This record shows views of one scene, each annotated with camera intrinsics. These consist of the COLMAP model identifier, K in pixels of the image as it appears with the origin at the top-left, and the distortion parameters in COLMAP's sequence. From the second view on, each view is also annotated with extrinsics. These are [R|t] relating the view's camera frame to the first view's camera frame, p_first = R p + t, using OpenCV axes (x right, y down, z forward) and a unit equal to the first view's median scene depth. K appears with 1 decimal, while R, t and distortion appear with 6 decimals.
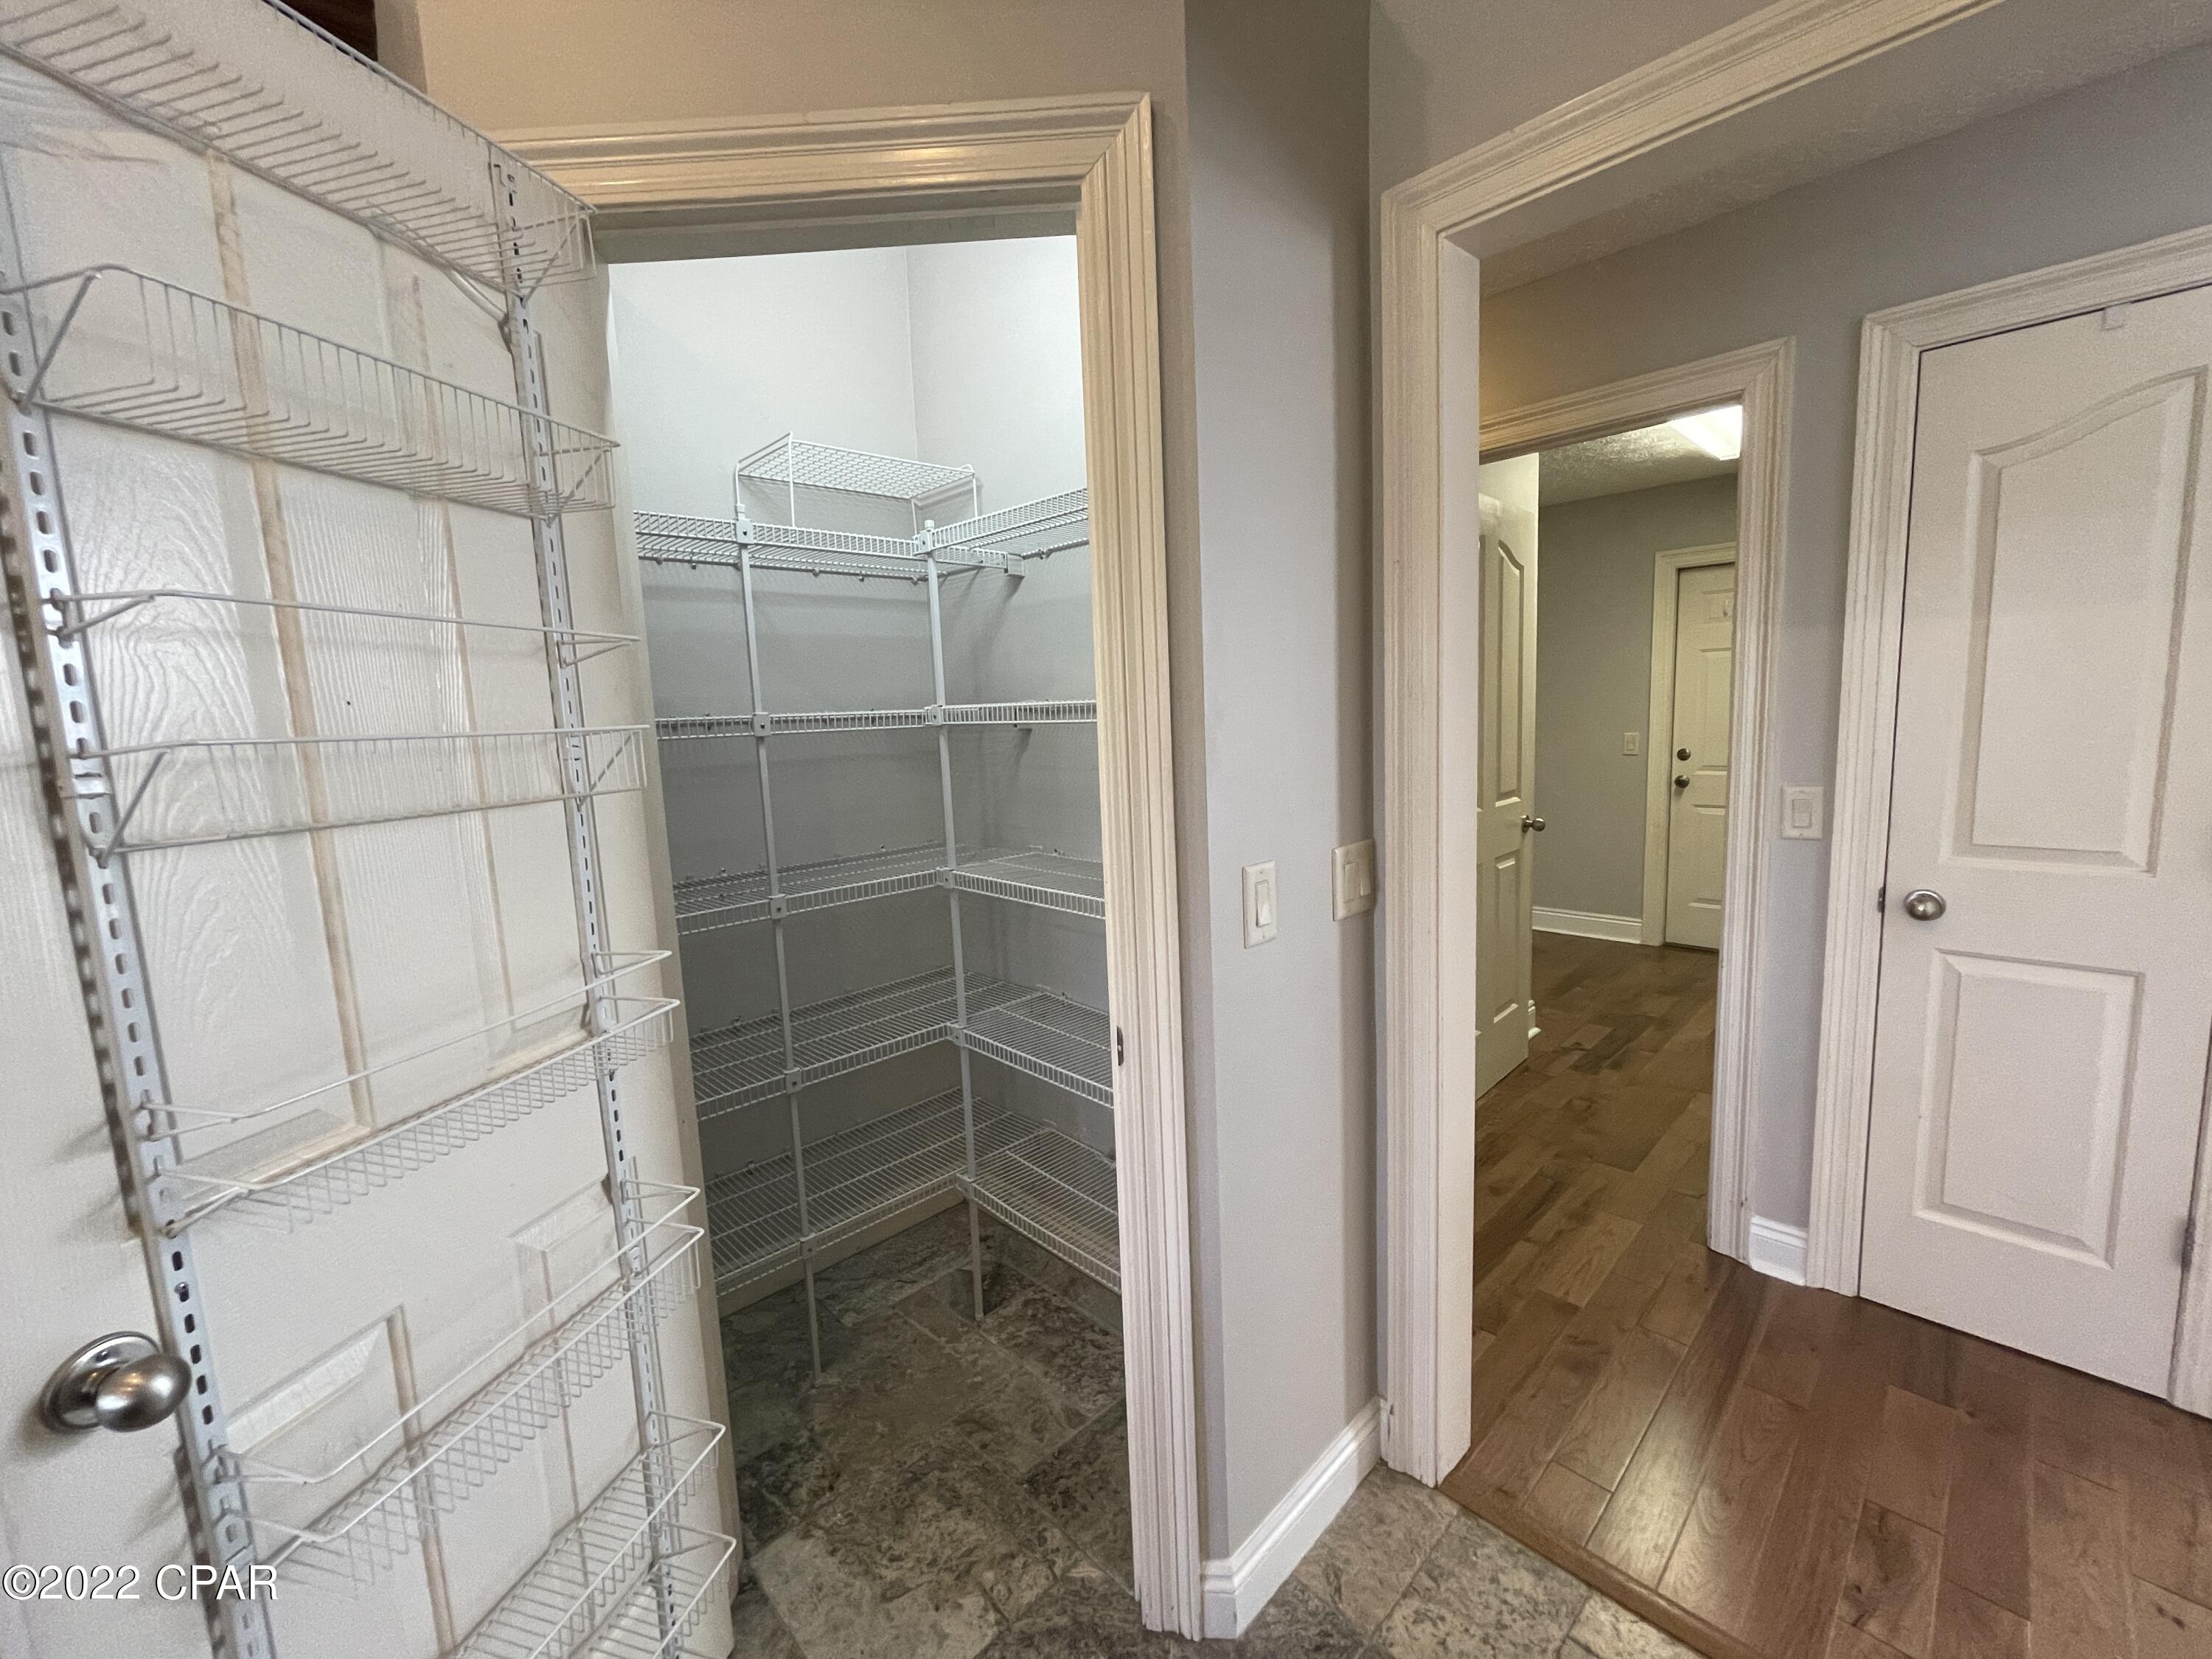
lens RADIAL K [[894.0, 0, 1098.4], [0, 894.0, 819.6], [0, 0, 1]] dist [0.002432, 0.000934]
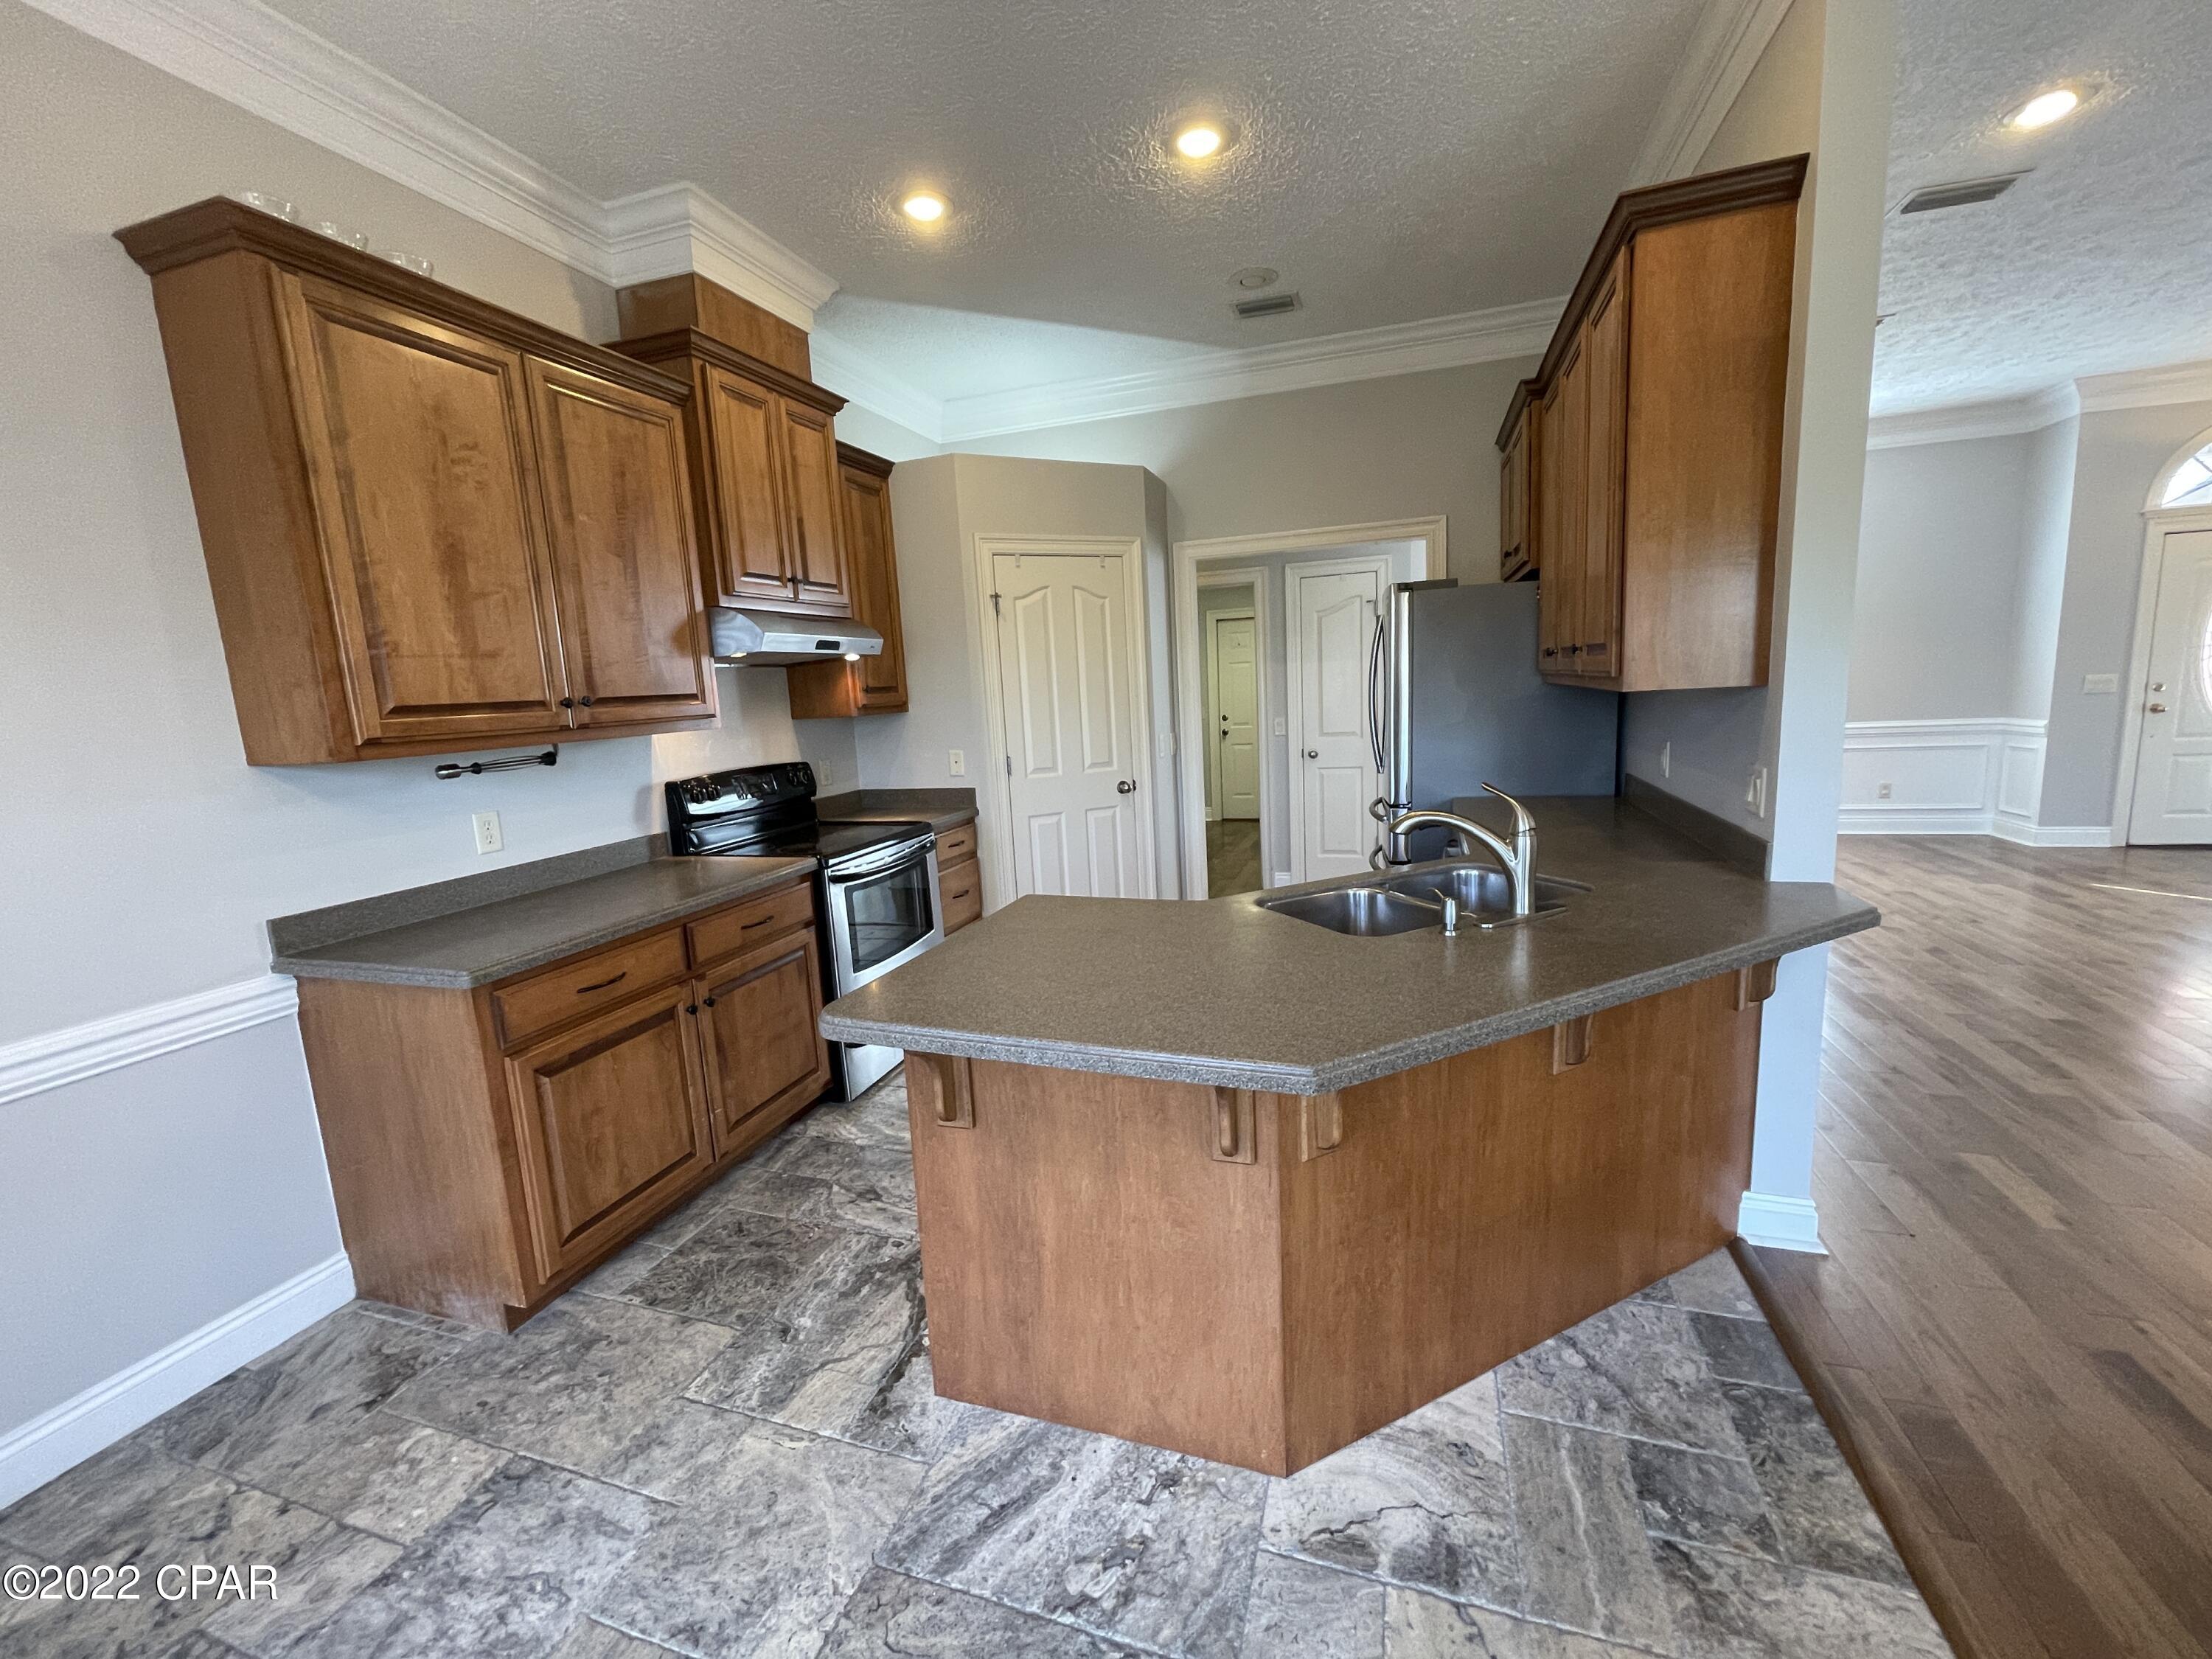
lens RADIAL K [[894.0, 0, 1098.4], [0, 894.0, 819.6], [0, 0, 1]] dist [0.002432, 0.000934]
pose [[0.885448, -0.078463, 0.458068, -1.158353], [0.075876, 0.996826, 0.024079, 0.186677], [-0.458503, 0.013436, 0.888591, -1.389188]]
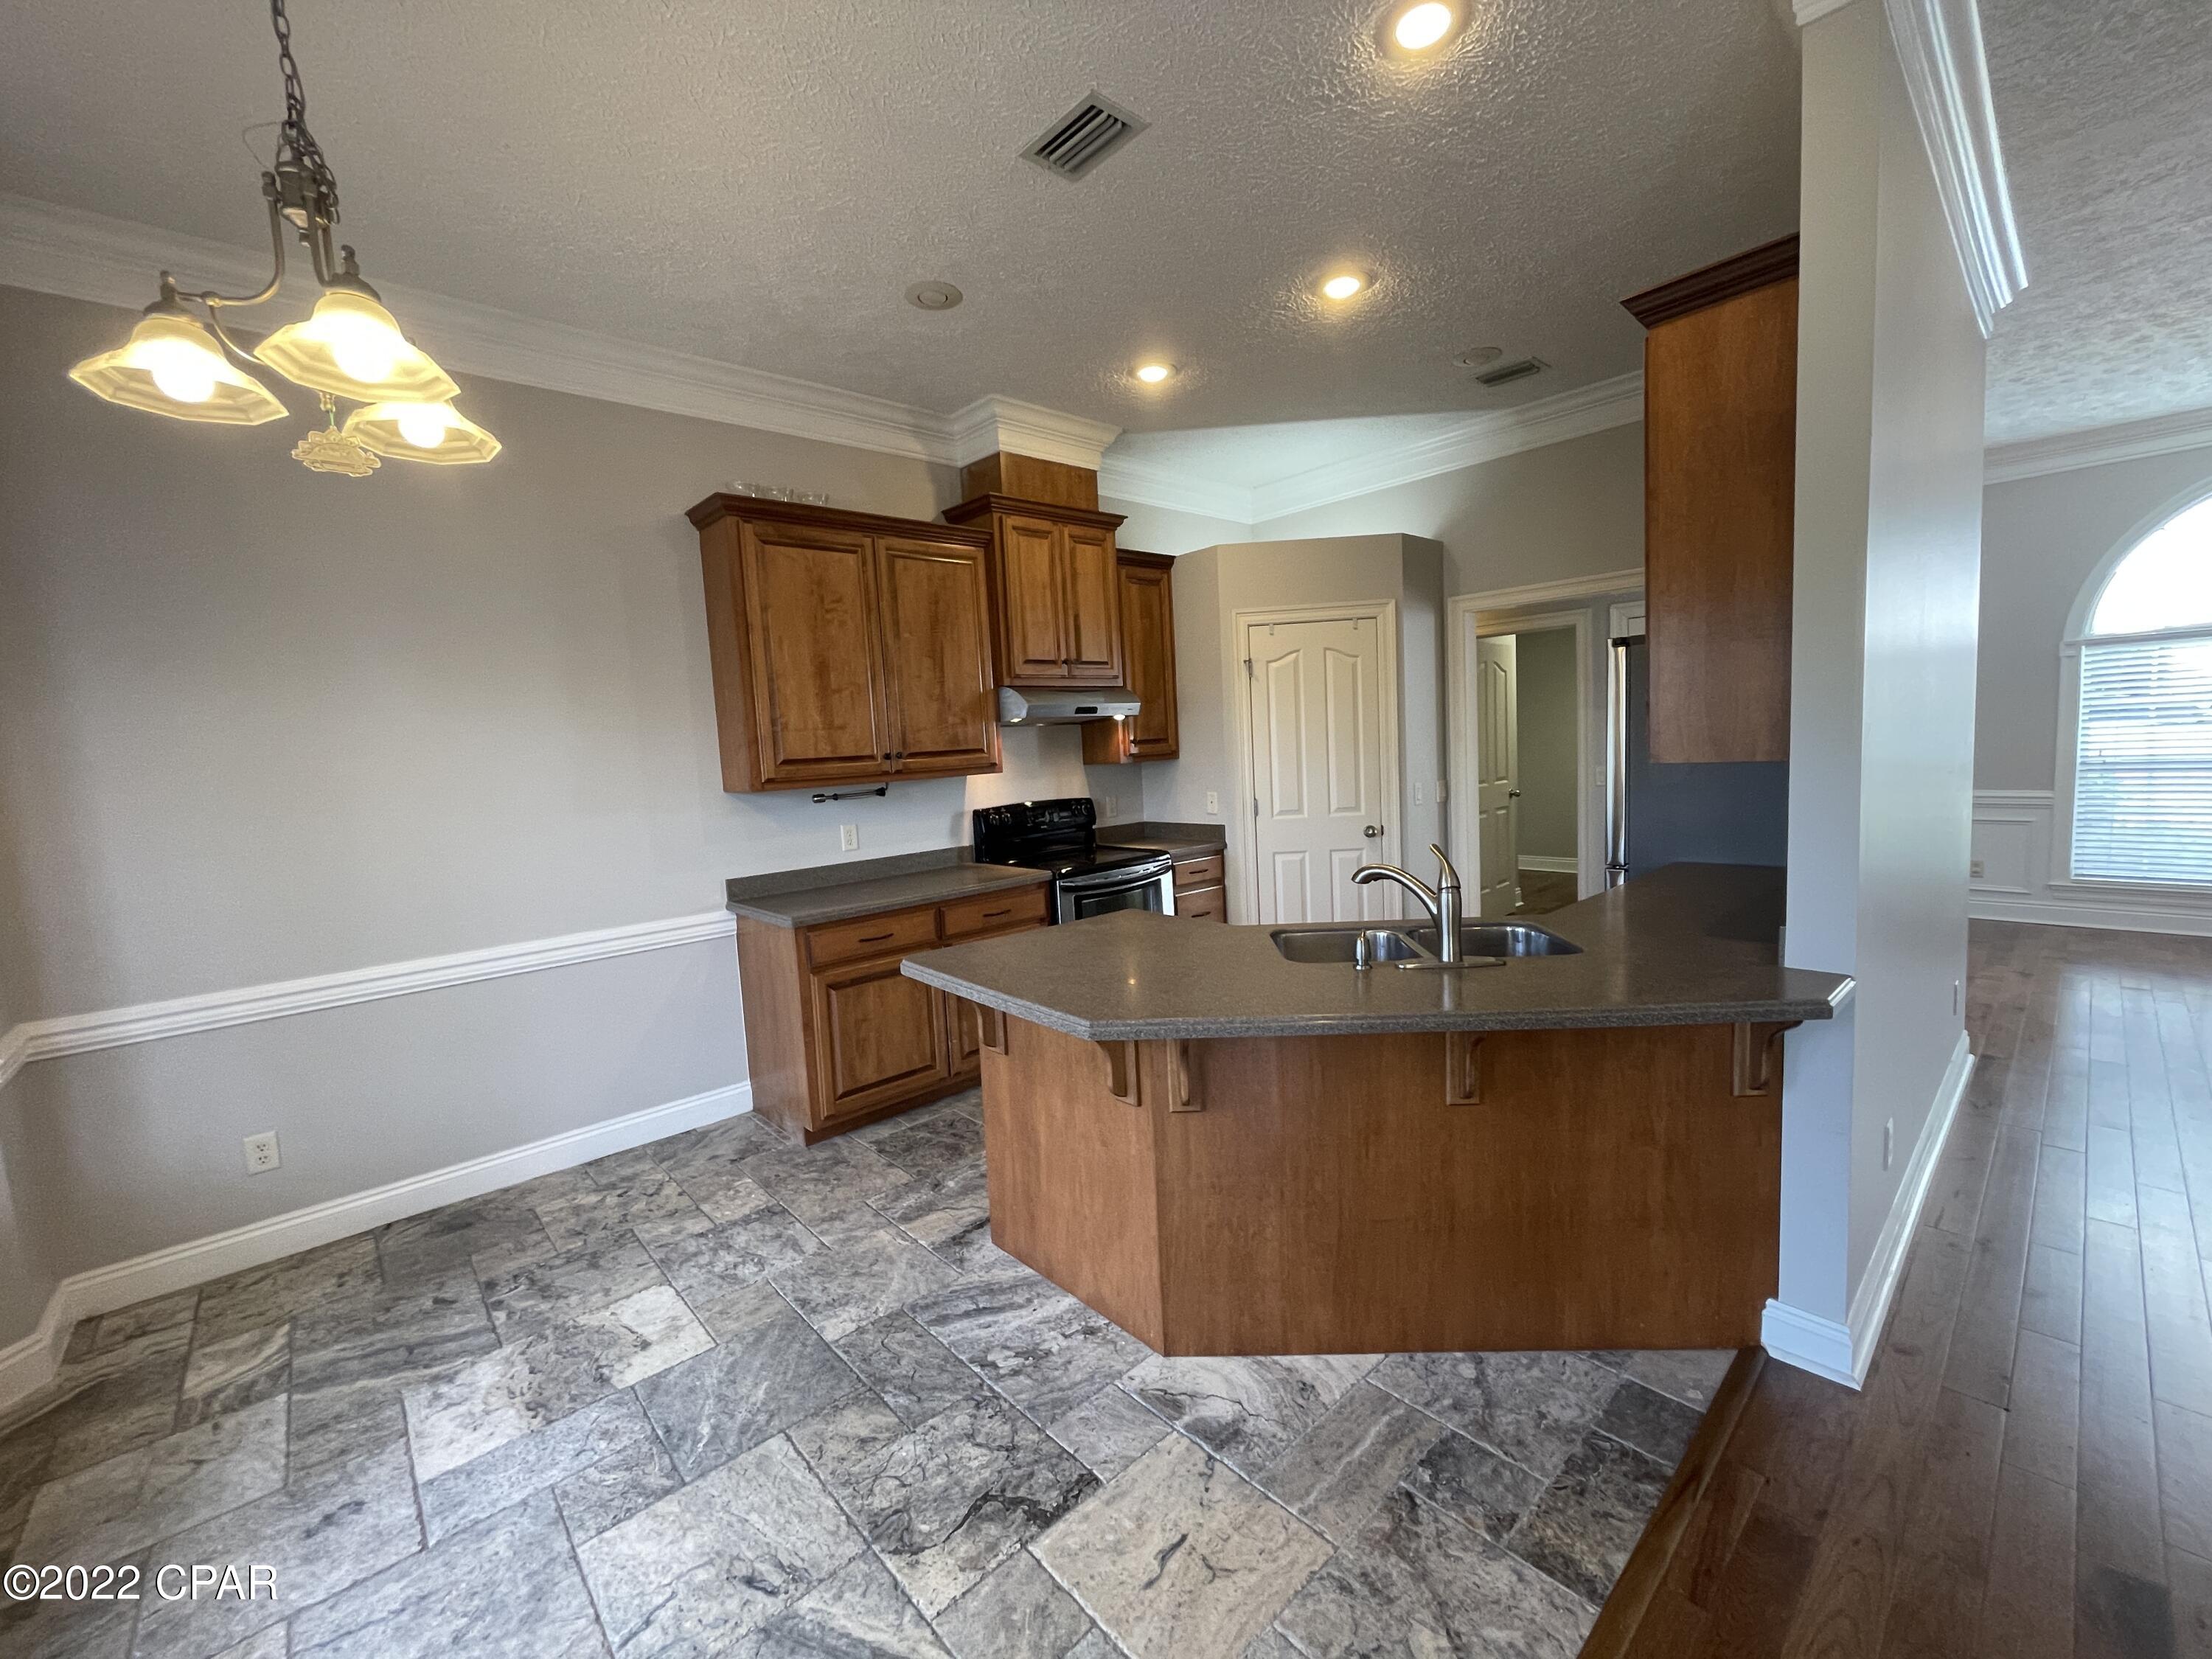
lens RADIAL K [[894.0, 0, 1098.4], [0, 894.0, 819.6], [0, 0, 1]] dist [0.002432, 0.000934]
pose [[0.999524, -0.012384, -0.028263, -0.702506], [0.011374, 0.999301, -0.035608, 0.208027], [0.028684, 0.035269, 0.998966, -1.858255]]
